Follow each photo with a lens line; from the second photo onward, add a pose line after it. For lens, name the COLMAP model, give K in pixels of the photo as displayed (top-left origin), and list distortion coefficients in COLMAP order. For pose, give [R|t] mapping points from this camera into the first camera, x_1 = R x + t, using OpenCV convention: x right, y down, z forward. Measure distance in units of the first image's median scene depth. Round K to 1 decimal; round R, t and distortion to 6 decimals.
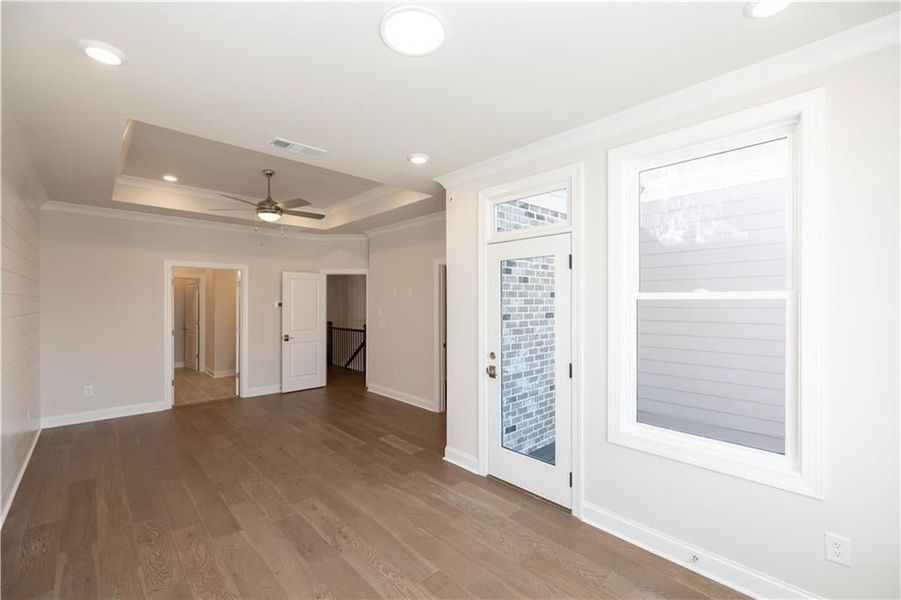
lens RADIAL K [[380.0, 0, 450.5], [0, 380.0, 300.0], [0, 0, 1]] dist [0.000211, 0.000085]
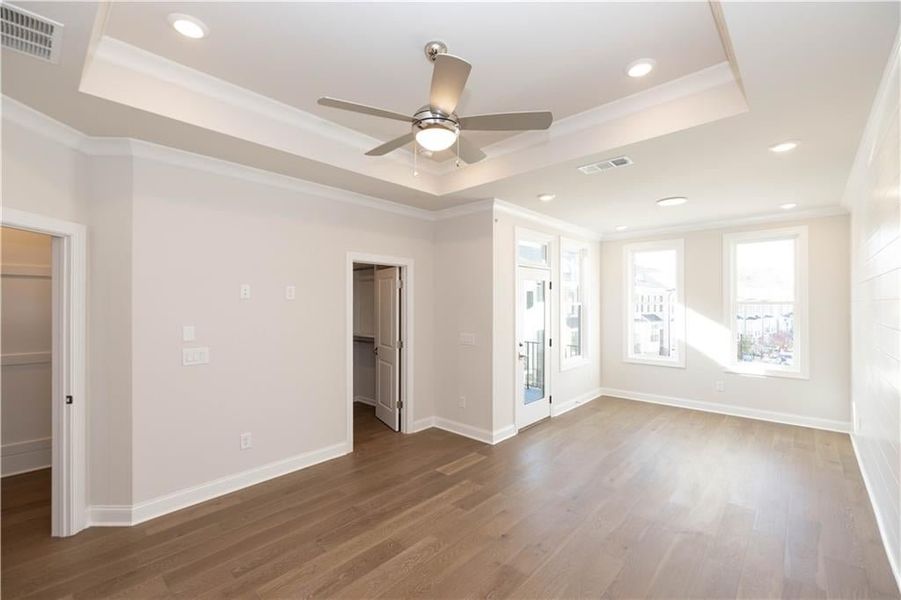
lens RADIAL K [[380.9, 0, 454.9], [0, 380.9, 302.5], [0, 0, 1]] dist [0.002731, 0.000294]
pose [[-0.070110, 0.007374, 0.997512, -1.022339], [-0.001737, 0.999970, -0.007514, -0.000726], [-0.997538, -0.002259, -0.070095, 1.057240]]
